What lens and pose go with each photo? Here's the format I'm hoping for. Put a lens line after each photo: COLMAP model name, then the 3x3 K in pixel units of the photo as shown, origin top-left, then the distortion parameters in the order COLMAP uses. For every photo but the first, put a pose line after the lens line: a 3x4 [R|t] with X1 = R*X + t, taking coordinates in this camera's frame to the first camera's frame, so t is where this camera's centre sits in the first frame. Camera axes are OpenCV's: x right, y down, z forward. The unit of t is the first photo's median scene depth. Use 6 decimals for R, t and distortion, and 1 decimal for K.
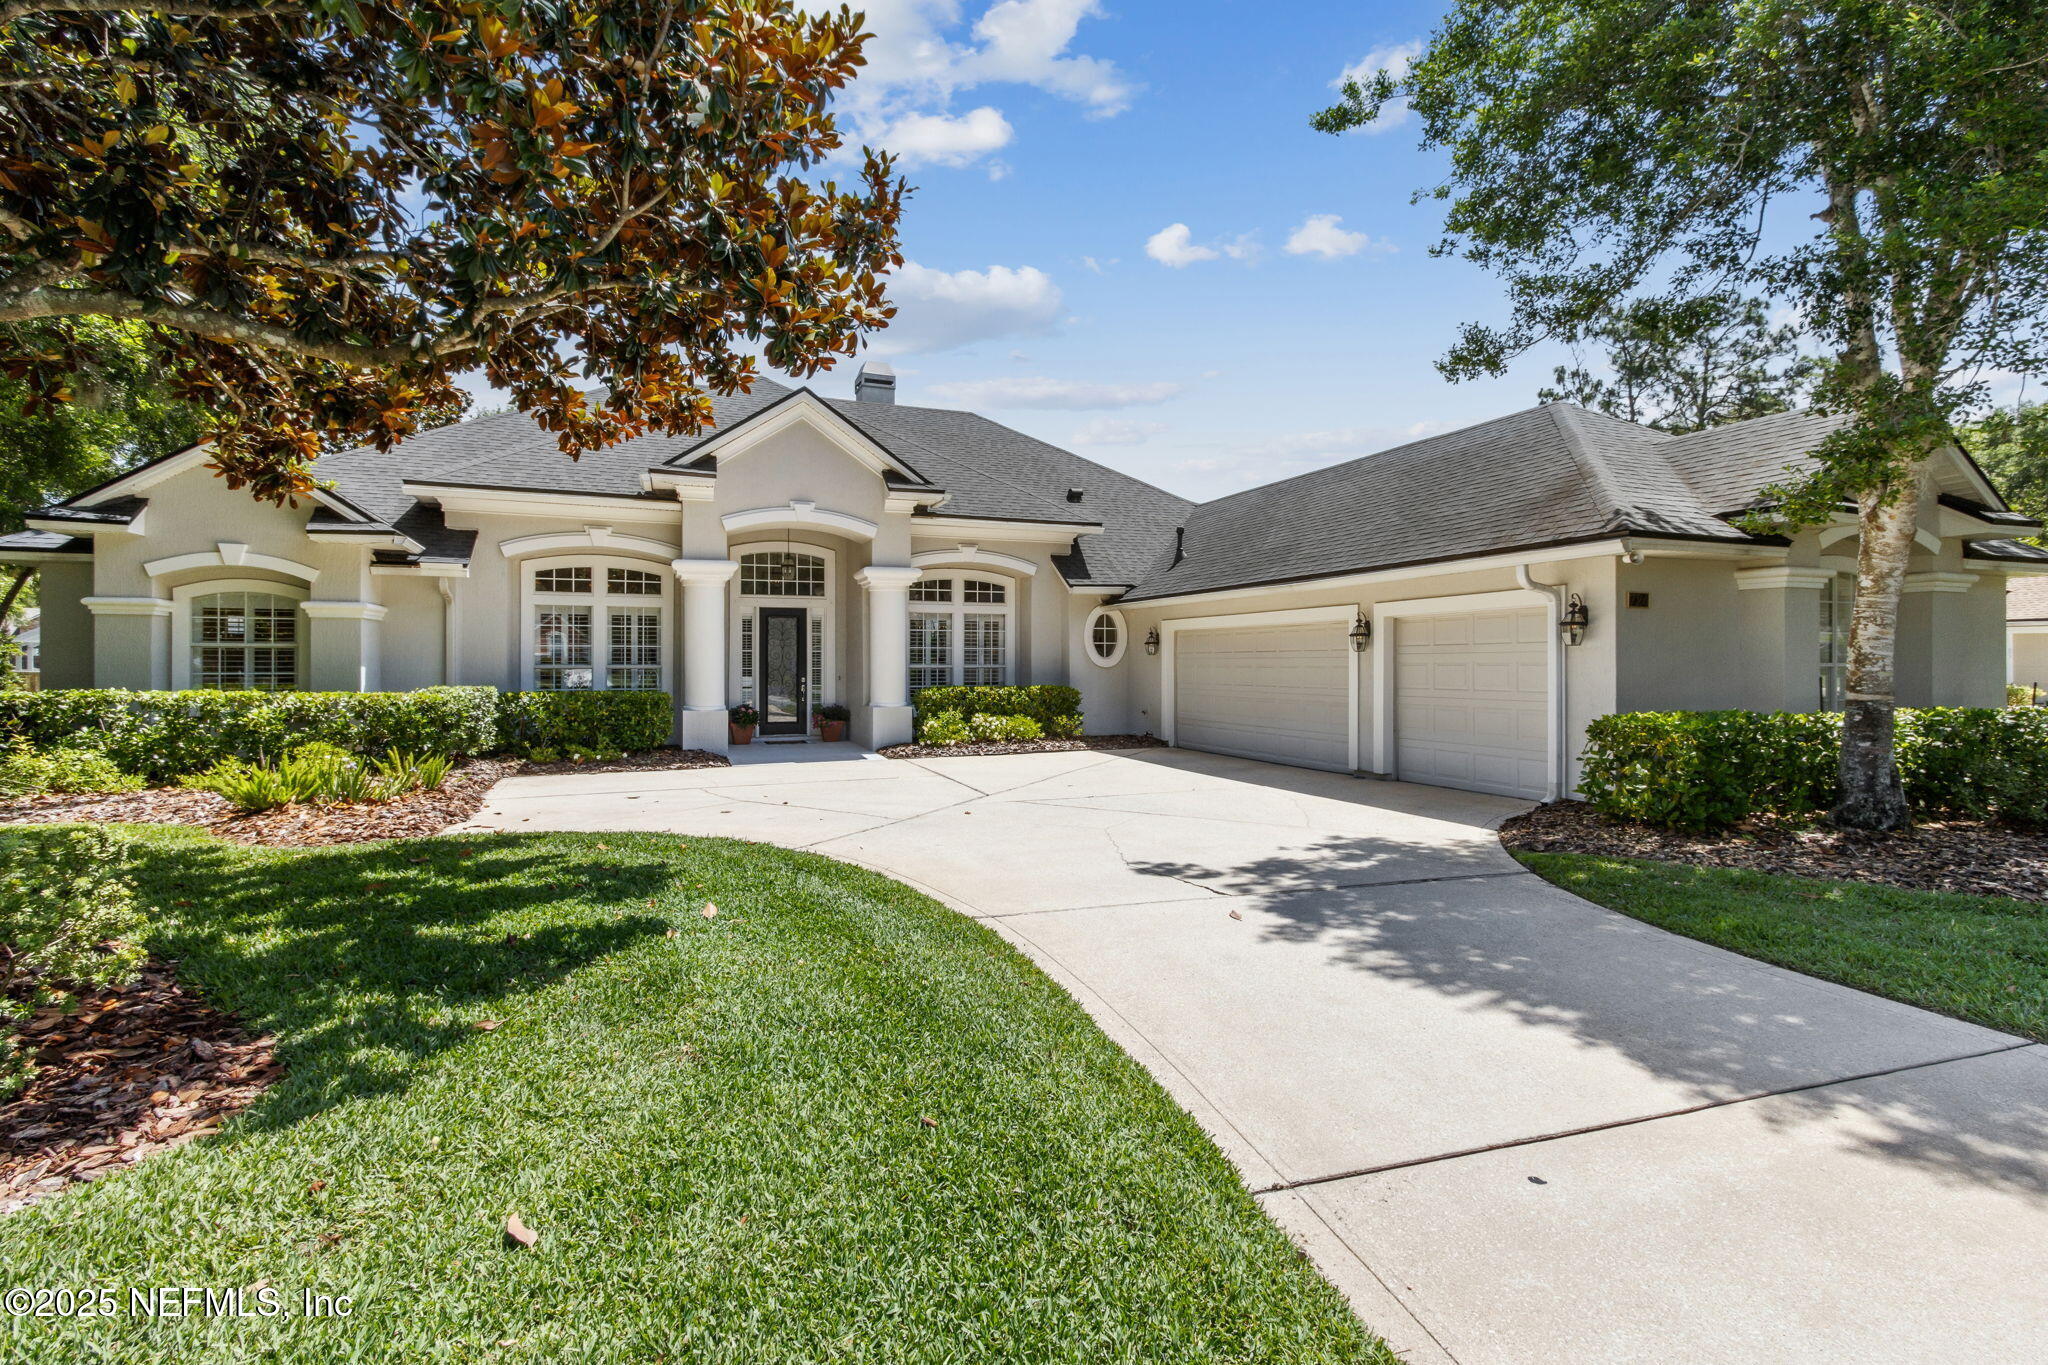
lens RADIAL K [[894.4, 0, 1010.9], [0, 894.4, 666.4], [0, 0, 1]] dist [0.012689, -0.003881]
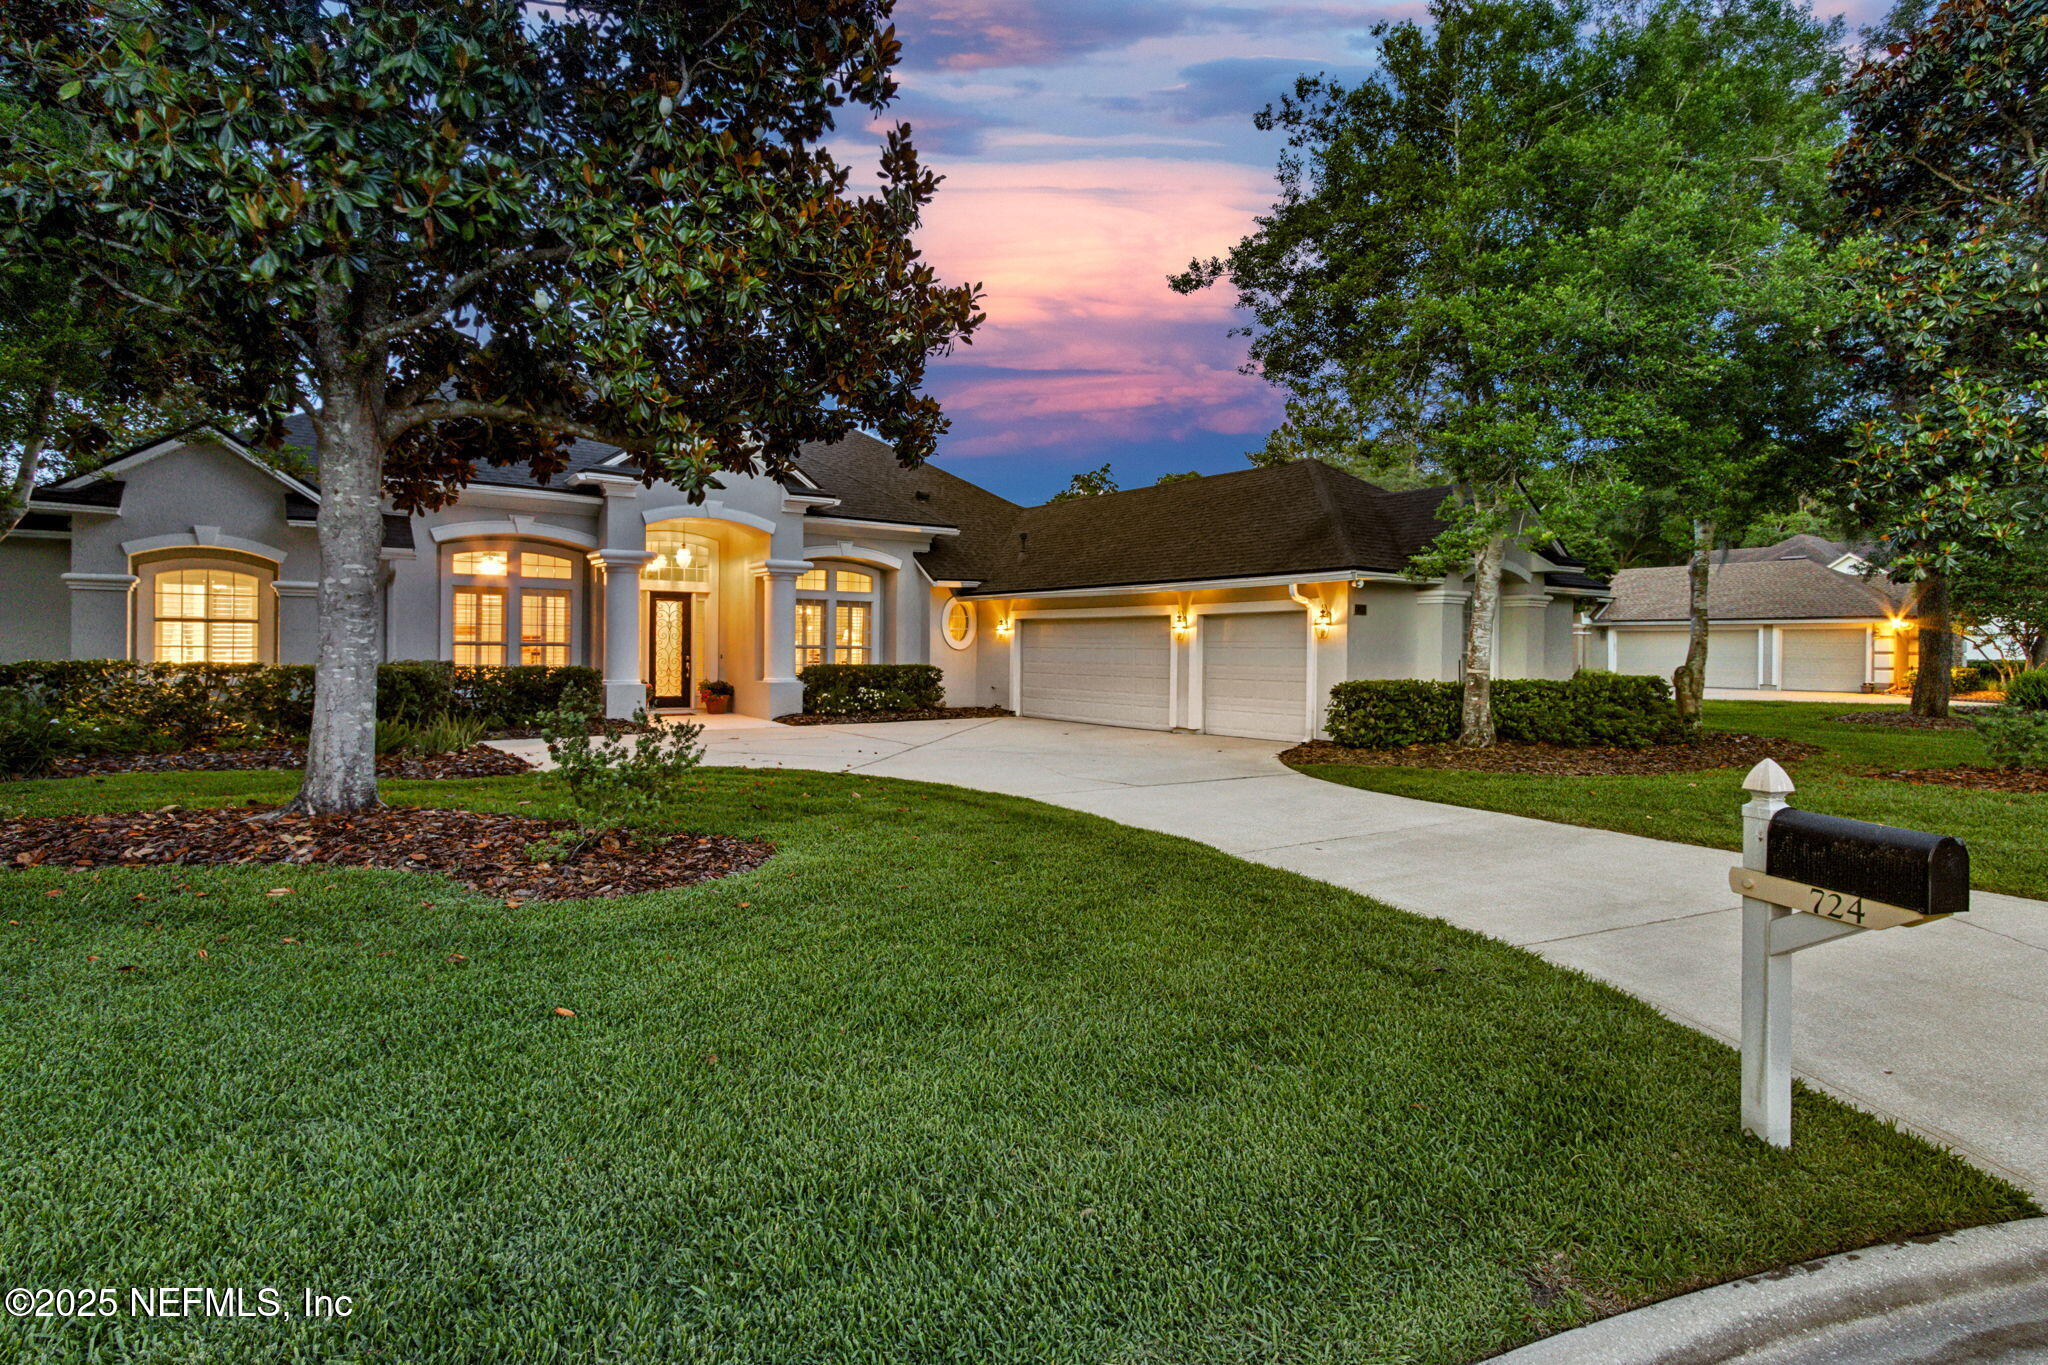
lens RADIAL K [[940.6, 0, 983.2], [0, 940.6, 656.6], [0, 0, 1]] dist [0.005855, -0.000861]
pose [[0.976320, 0.009415, 0.216125, -0.337007], [-0.011103, 0.999917, 0.006600, 0.004243], [-0.216045, -0.008844, 0.976343, -0.521512]]
